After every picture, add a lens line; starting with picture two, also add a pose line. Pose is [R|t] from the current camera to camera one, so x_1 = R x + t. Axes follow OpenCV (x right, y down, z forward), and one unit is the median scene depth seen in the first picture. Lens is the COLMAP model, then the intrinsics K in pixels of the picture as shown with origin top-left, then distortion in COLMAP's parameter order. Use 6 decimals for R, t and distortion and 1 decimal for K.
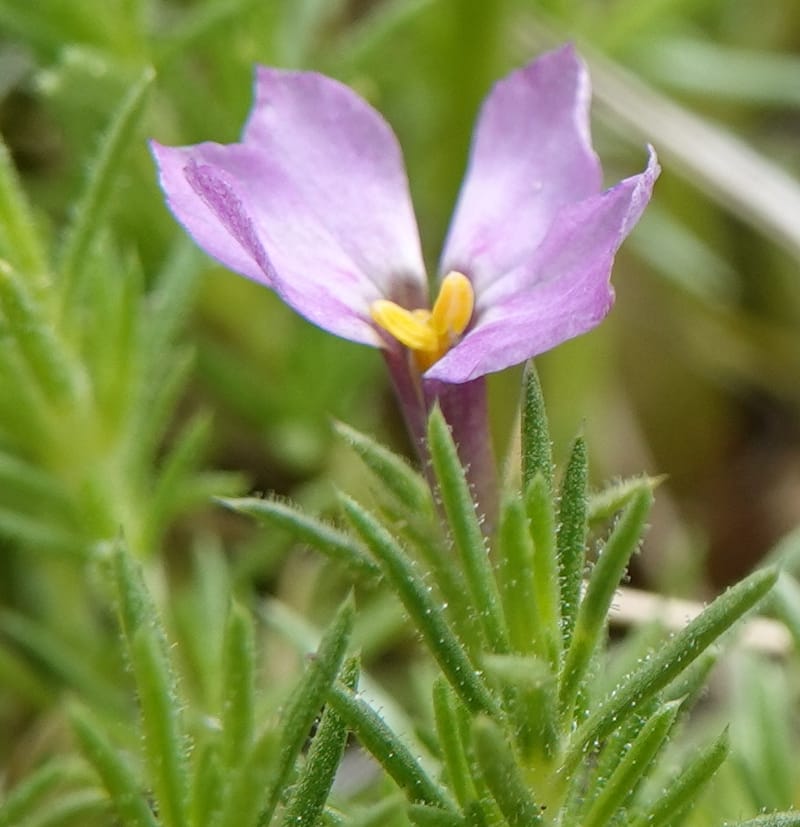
lens RADIAL K [[3823.9, 0, 400.0], [0, 3823.9, 413.5], [0, 0, 1]] dist [-0.165984, 5.510449]
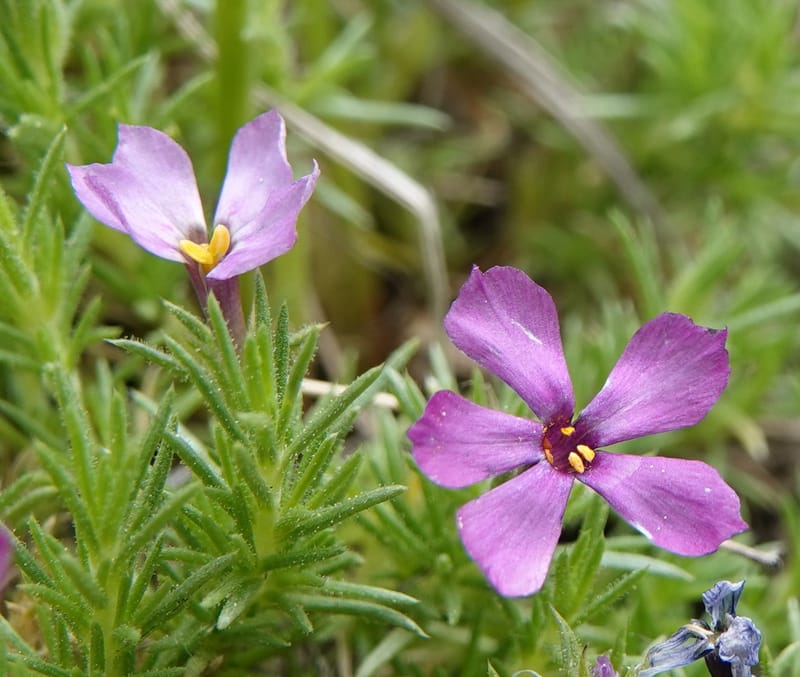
lens RADIAL K [[2393.6, 0, 400.0], [0, 2393.6, 338.5], [0, 0, 1]] dist [-0.025999, 0.240397]
pose [[0.996958, -0.028351, 0.072604, 0.015731], [0.026412, 0.999272, 0.027533, -0.009263], [-0.073331, -0.025531, 0.996981, -0.275275]]
